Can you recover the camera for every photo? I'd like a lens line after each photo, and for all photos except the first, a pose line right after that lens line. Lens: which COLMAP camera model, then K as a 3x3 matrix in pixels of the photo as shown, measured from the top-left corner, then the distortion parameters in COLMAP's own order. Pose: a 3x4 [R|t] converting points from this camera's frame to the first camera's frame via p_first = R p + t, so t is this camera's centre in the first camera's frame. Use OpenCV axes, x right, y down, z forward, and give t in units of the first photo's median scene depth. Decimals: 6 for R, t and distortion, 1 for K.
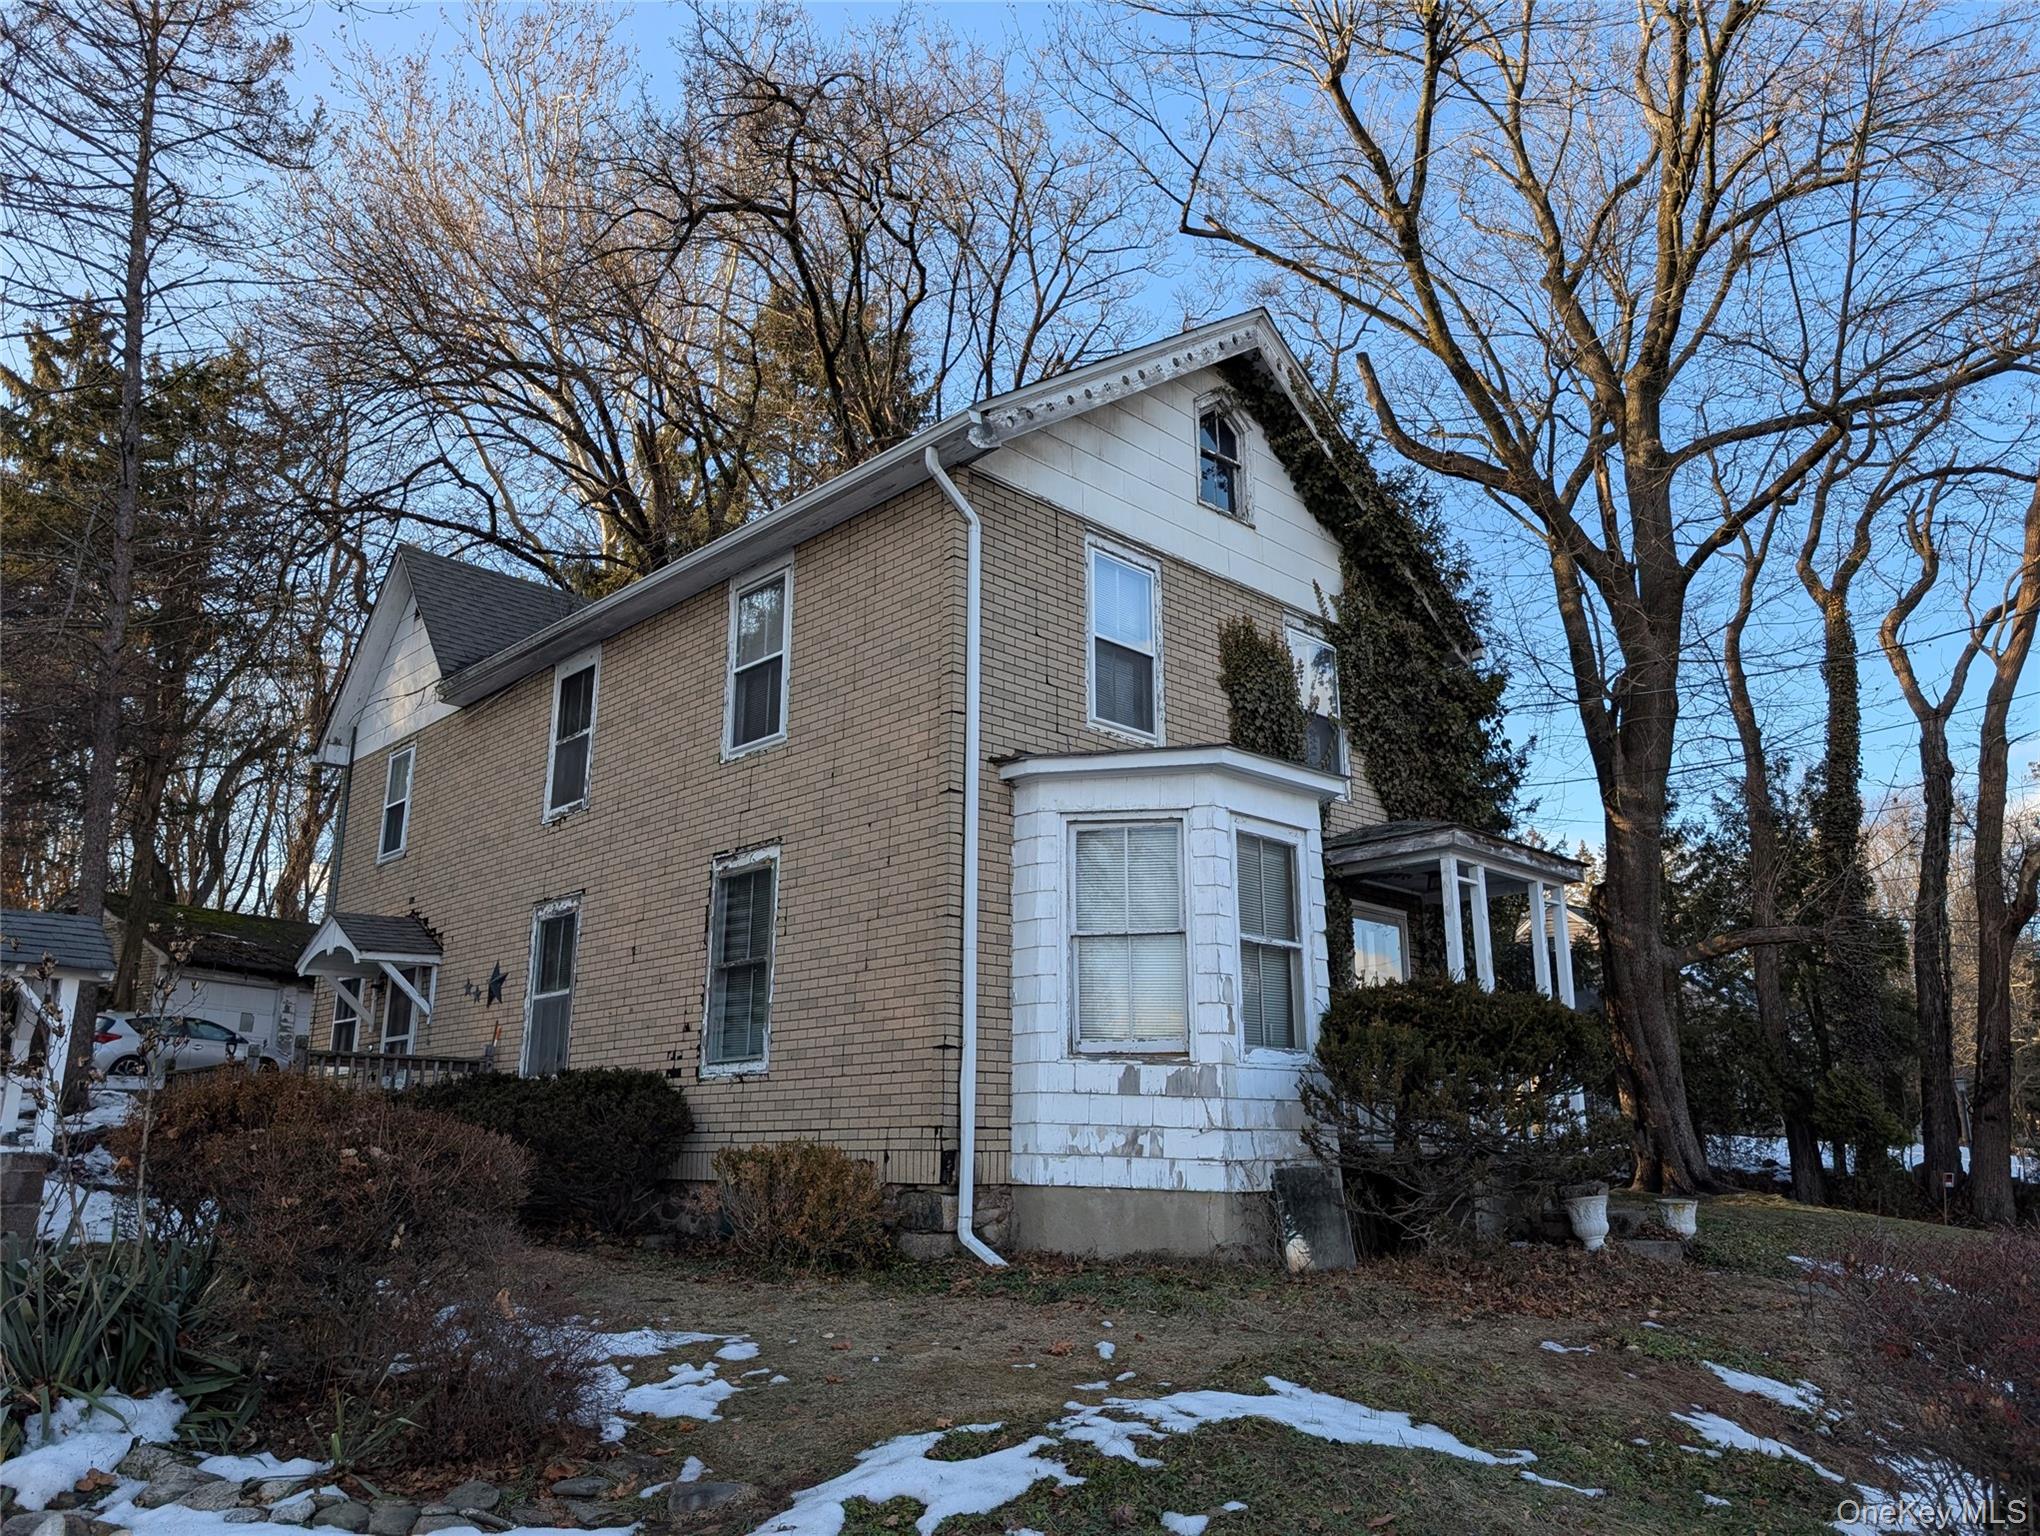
lens RADIAL K [[1433.0, 0, 1020.0], [0, 1433.0, 768.0], [0, 0, 1]] dist [0.034272, -0.032125]
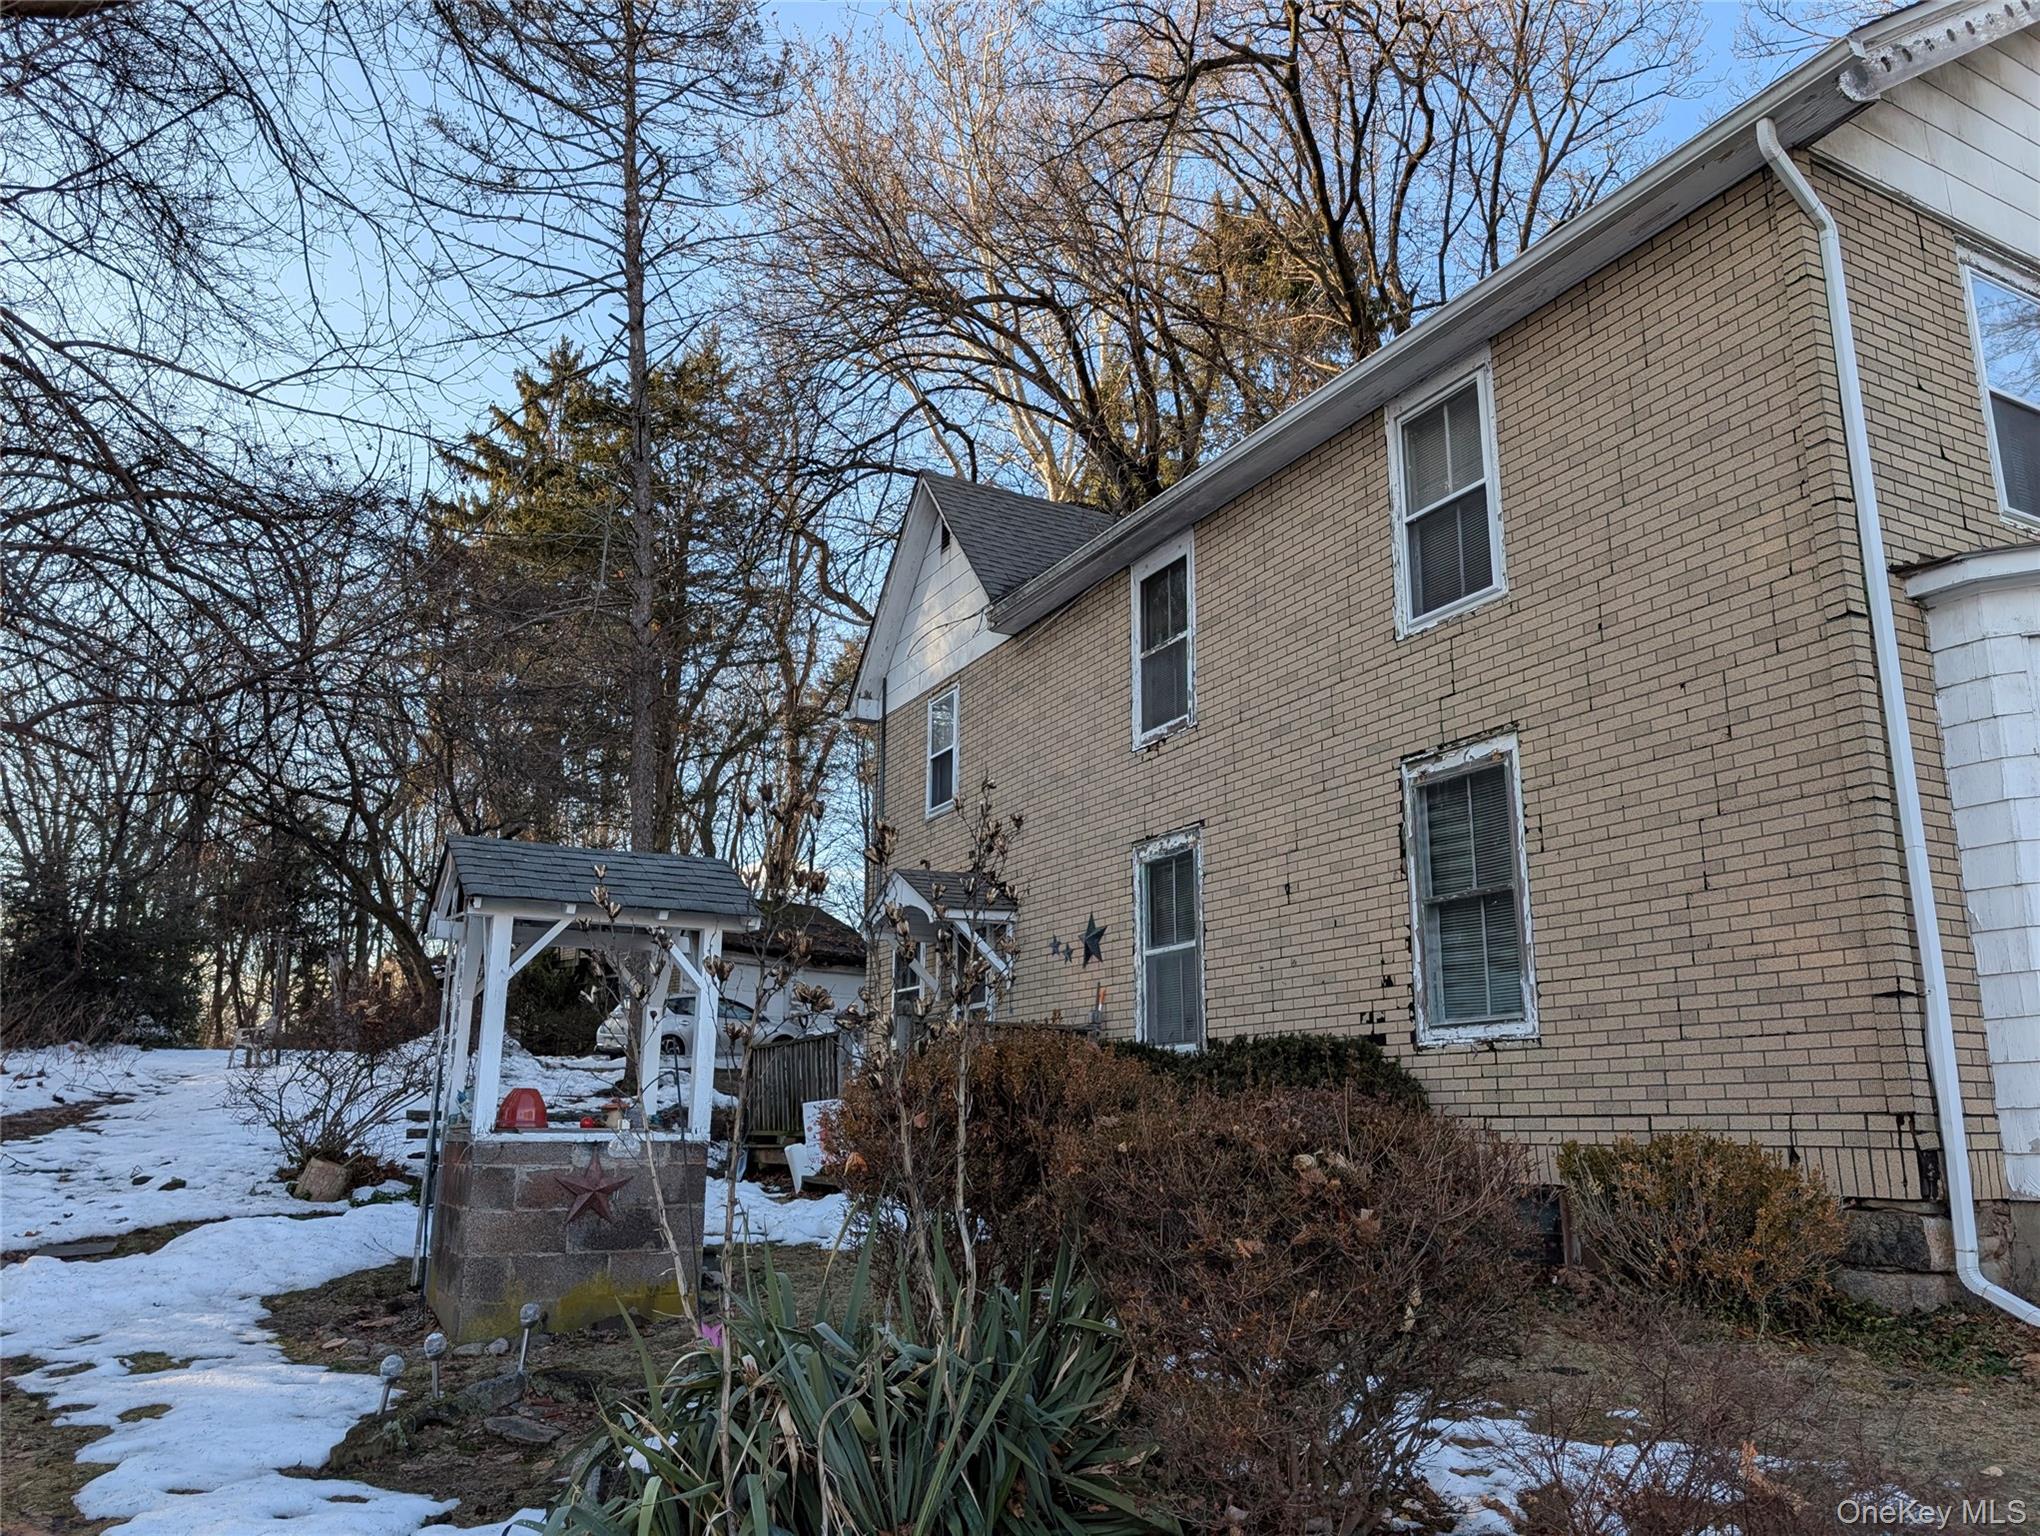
lens RADIAL K [[1434.9, 0, 1027.1], [0, 1434.9, 774.4], [0, 0, 1]] dist [0.057592, -0.073769]
pose [[0.960801, -0.062448, -0.270116, -0.191328], [0.068084, 0.997613, 0.011537, 0.045079], [0.268751, -0.029475, 0.962759, 0.193729]]
